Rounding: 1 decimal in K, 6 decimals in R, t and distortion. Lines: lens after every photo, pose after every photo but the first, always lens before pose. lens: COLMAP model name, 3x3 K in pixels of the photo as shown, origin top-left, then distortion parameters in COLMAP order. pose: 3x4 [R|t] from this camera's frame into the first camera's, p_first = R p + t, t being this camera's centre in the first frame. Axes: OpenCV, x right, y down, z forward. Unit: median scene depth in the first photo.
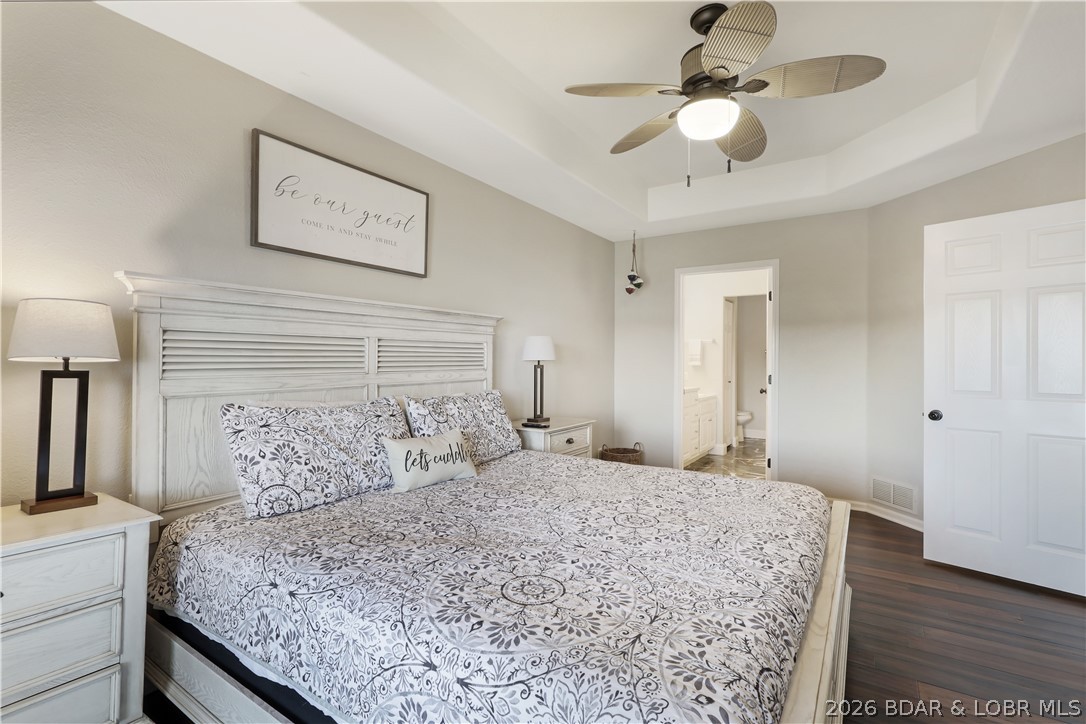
lens RADIAL K [[505.9, 0, 543.0], [0, 505.9, 362.0], [0, 0, 1]] dist [0.001394, 0.000606]
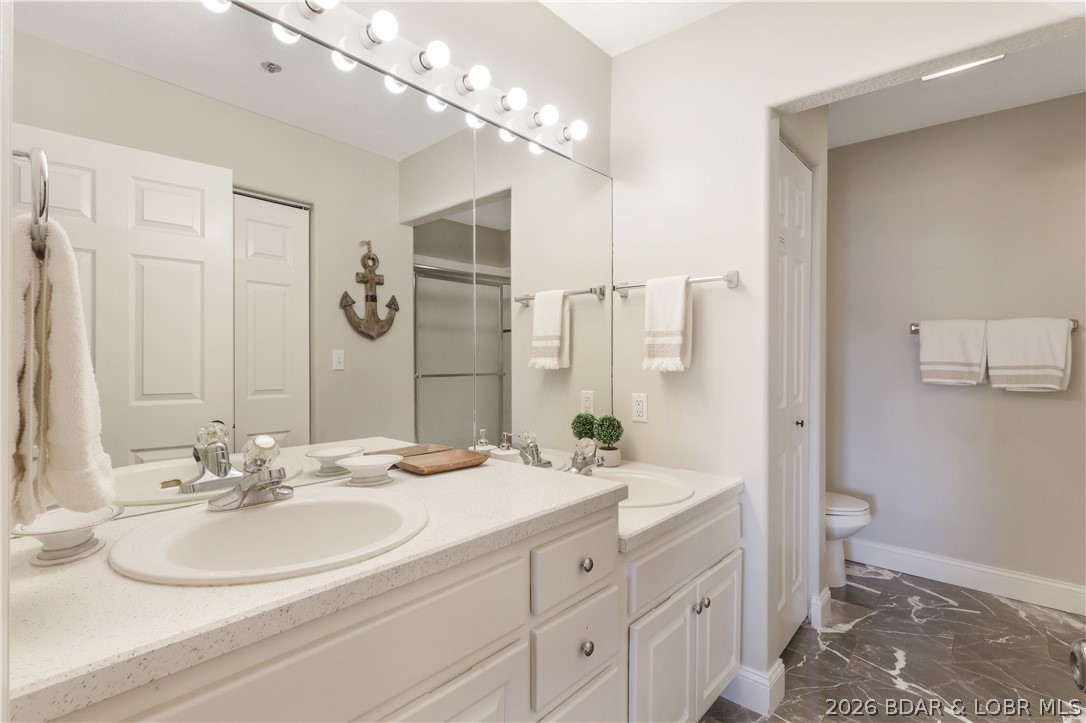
lens RADIAL K [[505.9, 0, 543.0], [0, 505.9, 361.5], [0, 0, 1]] dist [0.001394, 0.000606]
pose [[0.989814, -0.000406, -0.142367, 0.273892], [0.000184, 0.999999, -0.001576, 0.001761], [0.142368, 0.001533, 0.989813, 0.714745]]
